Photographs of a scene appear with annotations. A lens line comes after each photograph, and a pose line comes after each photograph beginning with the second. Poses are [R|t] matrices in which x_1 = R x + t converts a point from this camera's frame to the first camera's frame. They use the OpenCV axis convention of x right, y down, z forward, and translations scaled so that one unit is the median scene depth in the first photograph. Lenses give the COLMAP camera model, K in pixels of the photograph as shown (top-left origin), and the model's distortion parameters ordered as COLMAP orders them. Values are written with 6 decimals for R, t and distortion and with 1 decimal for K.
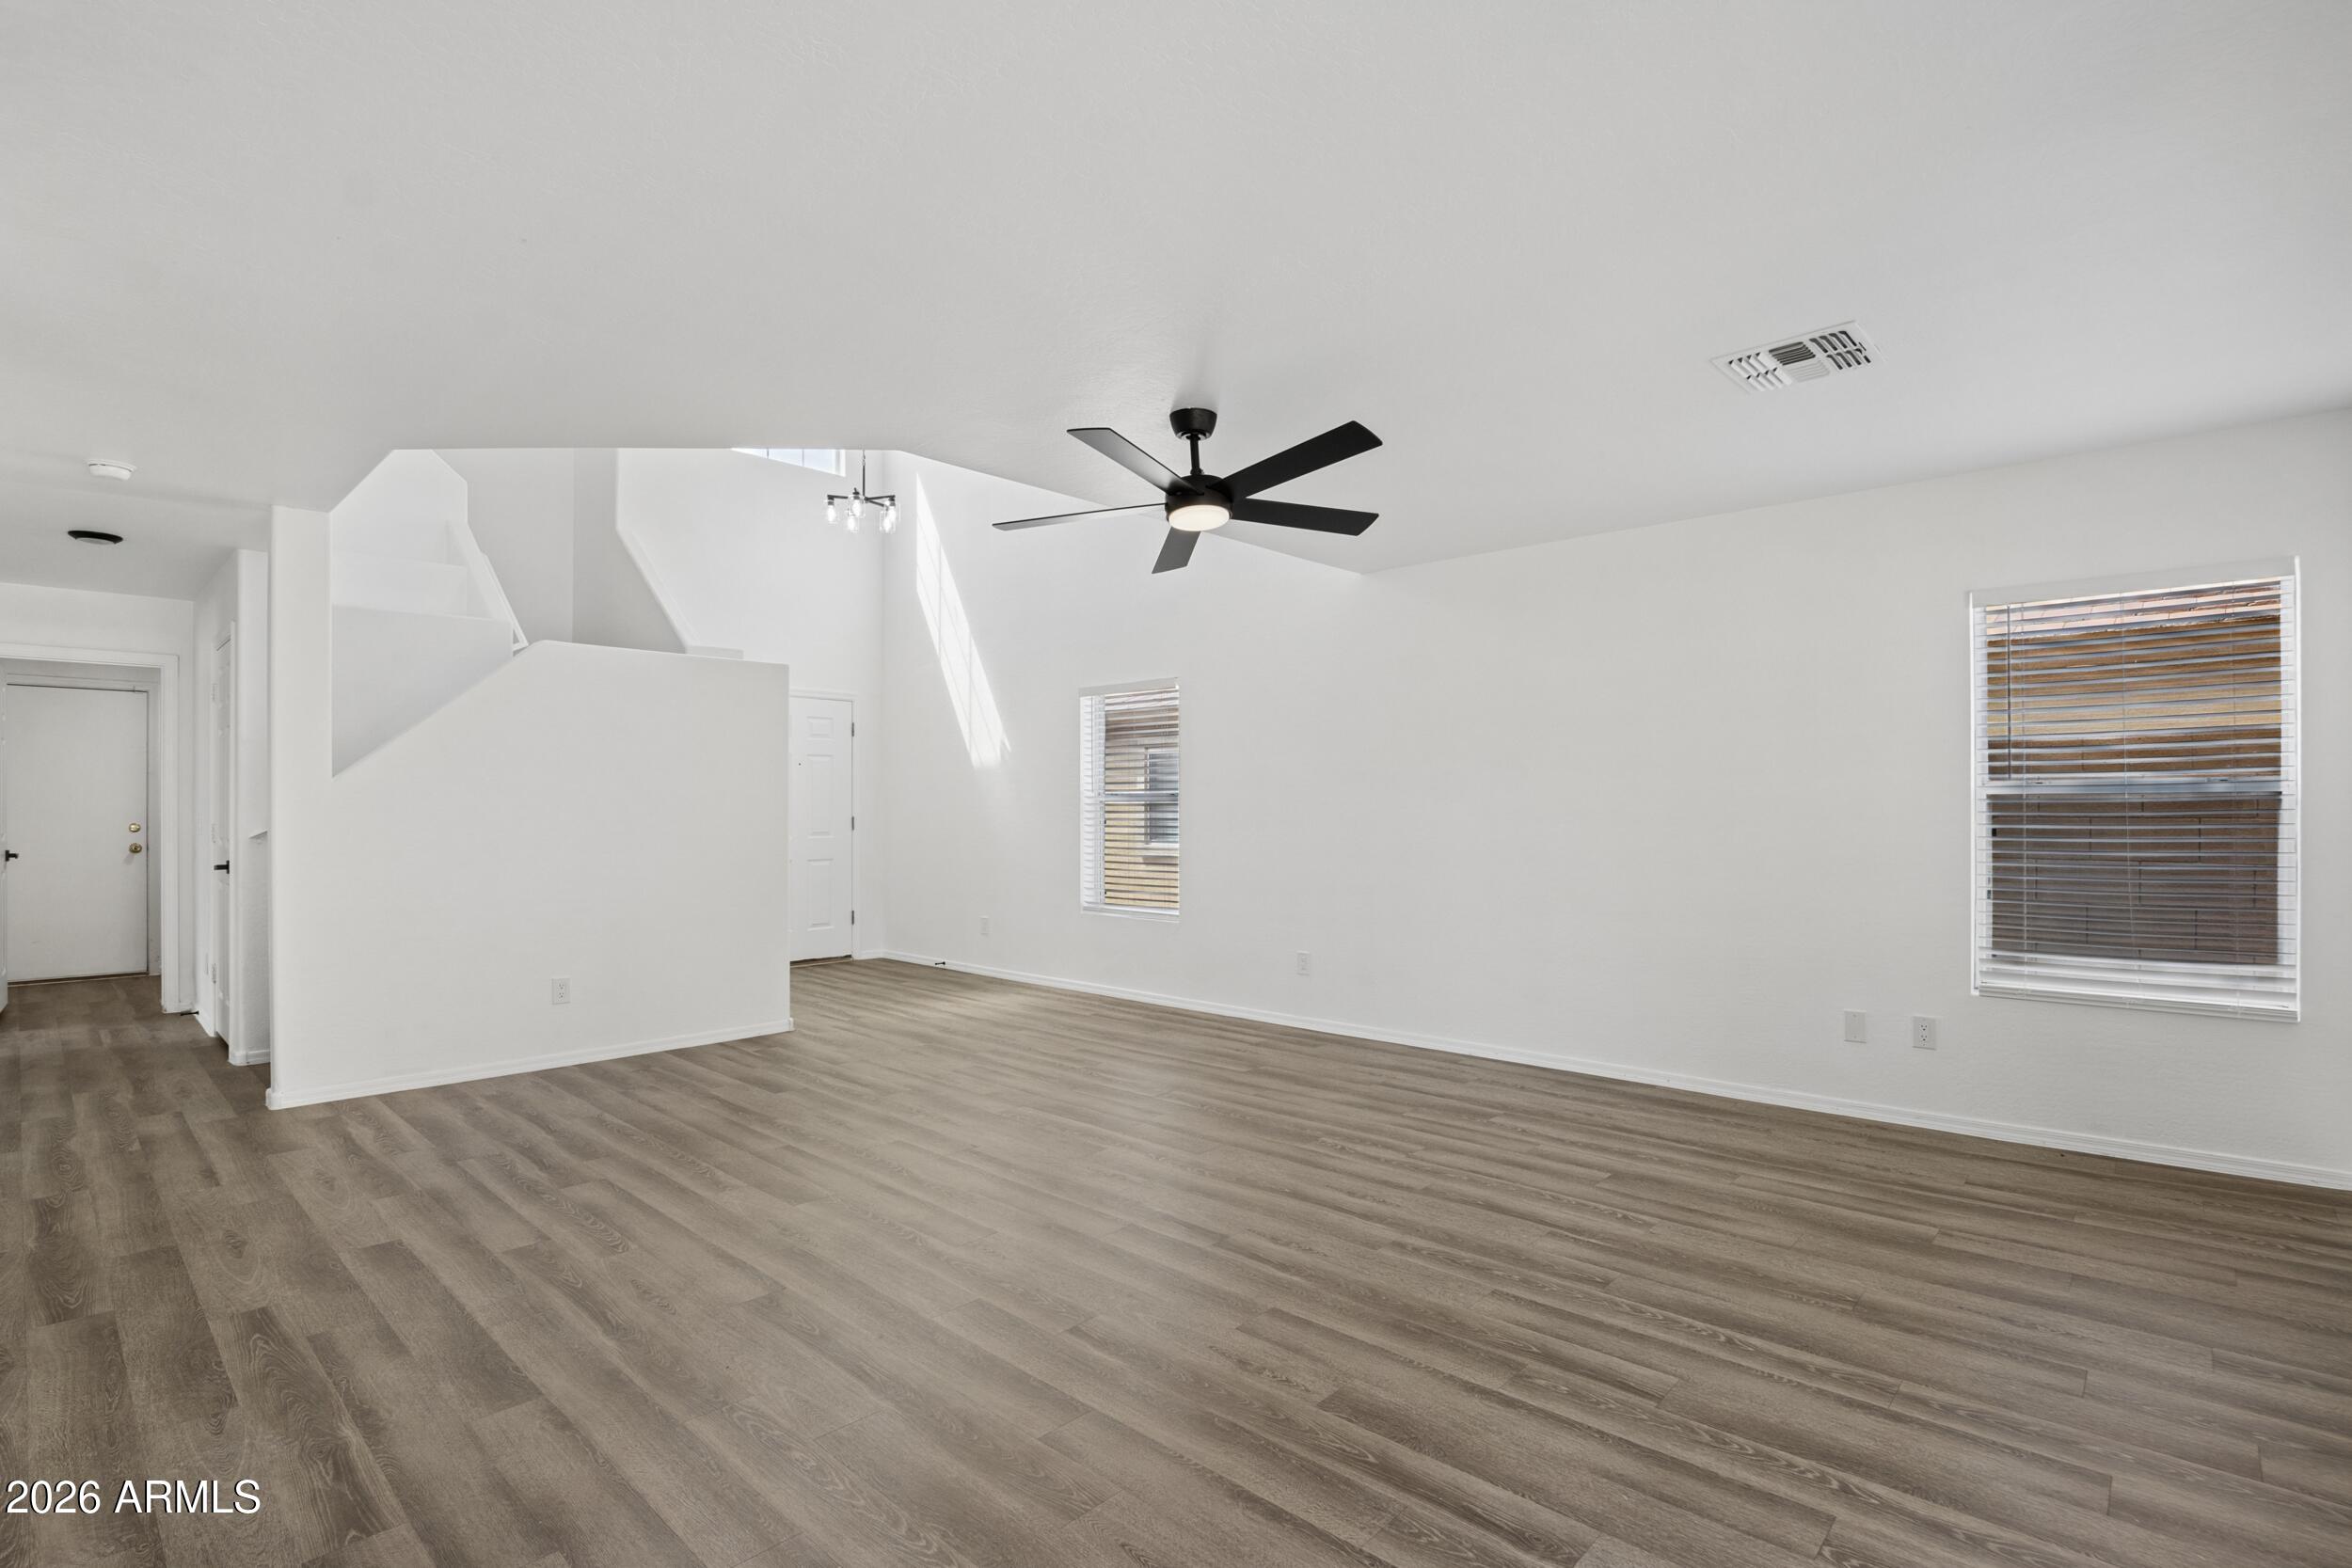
lens RADIAL K [[1102.5, 0, 1183.8], [0, 1102.5, 779.0], [0, 0, 1]] dist [-0.036987, 0.006210]
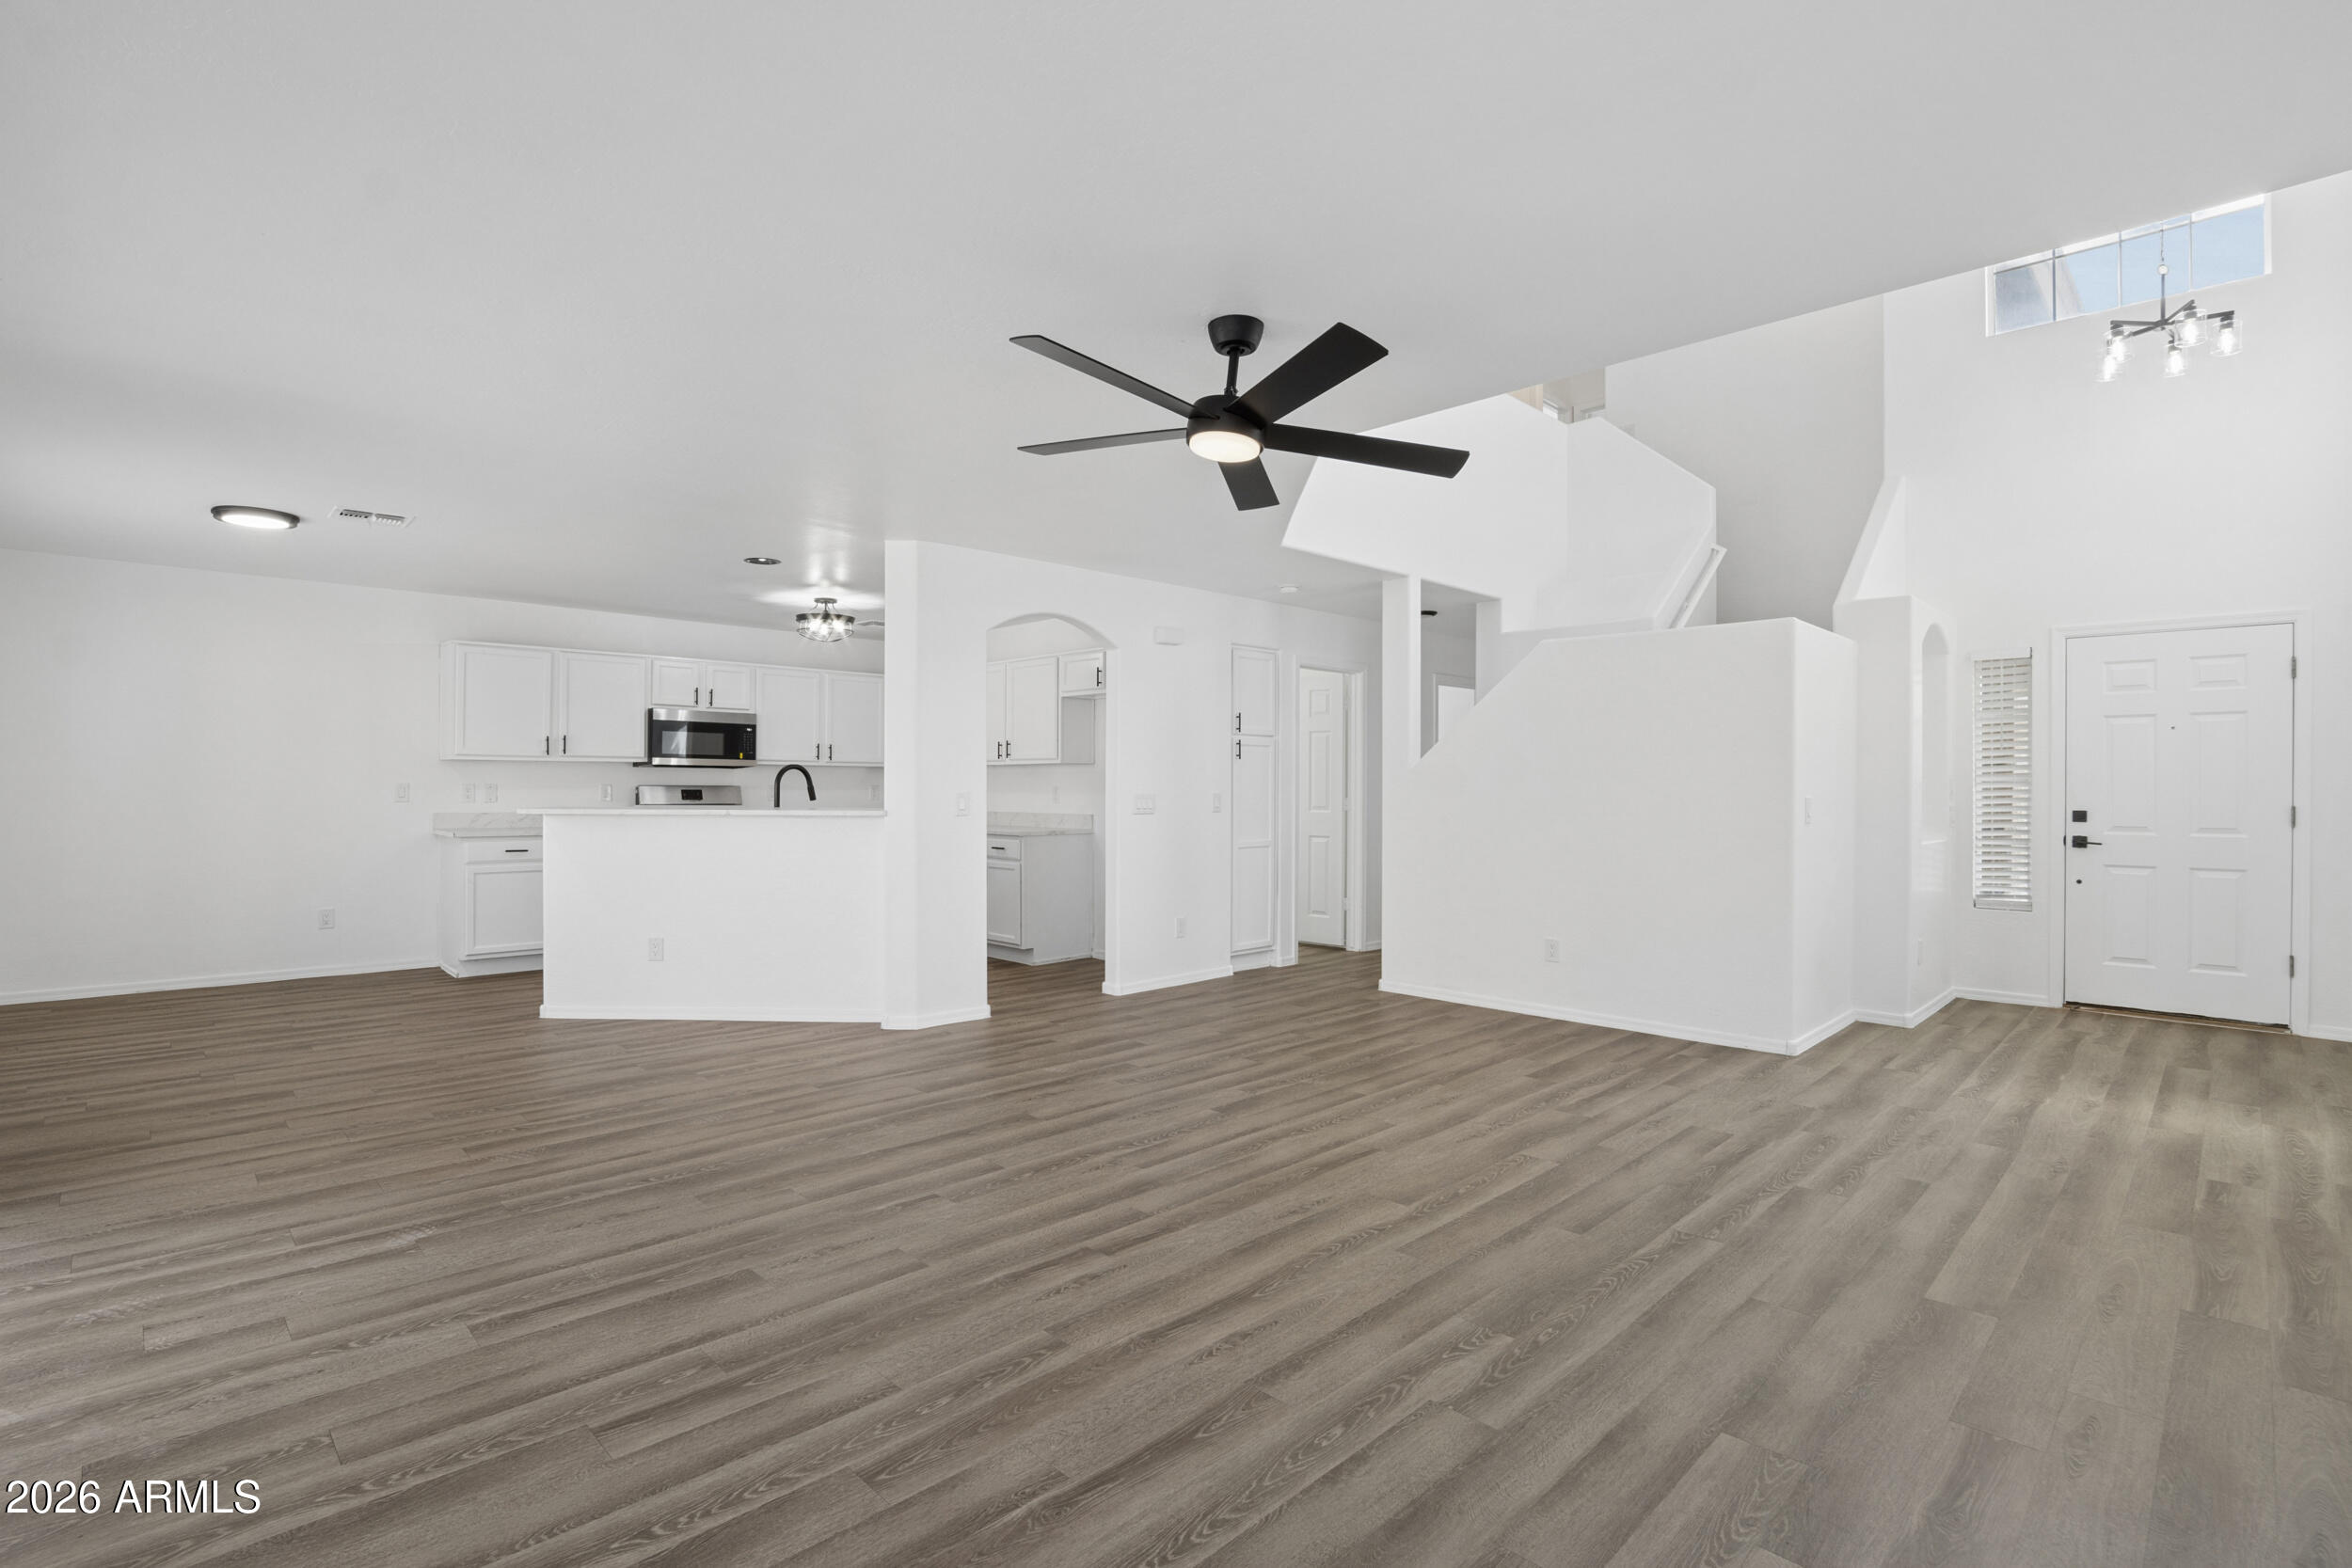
lens RADIAL K [[1108.3, 0, 1183.5], [0, 1108.3, 794.9], [0, 0, 1]] dist [-0.035422, 0.008196]
pose [[-0.043635, 0.009645, -0.999001, 0.999944], [0.021708, 0.999726, 0.008703, 0.026906], [0.998812, -0.021307, -0.043832, 1.163529]]
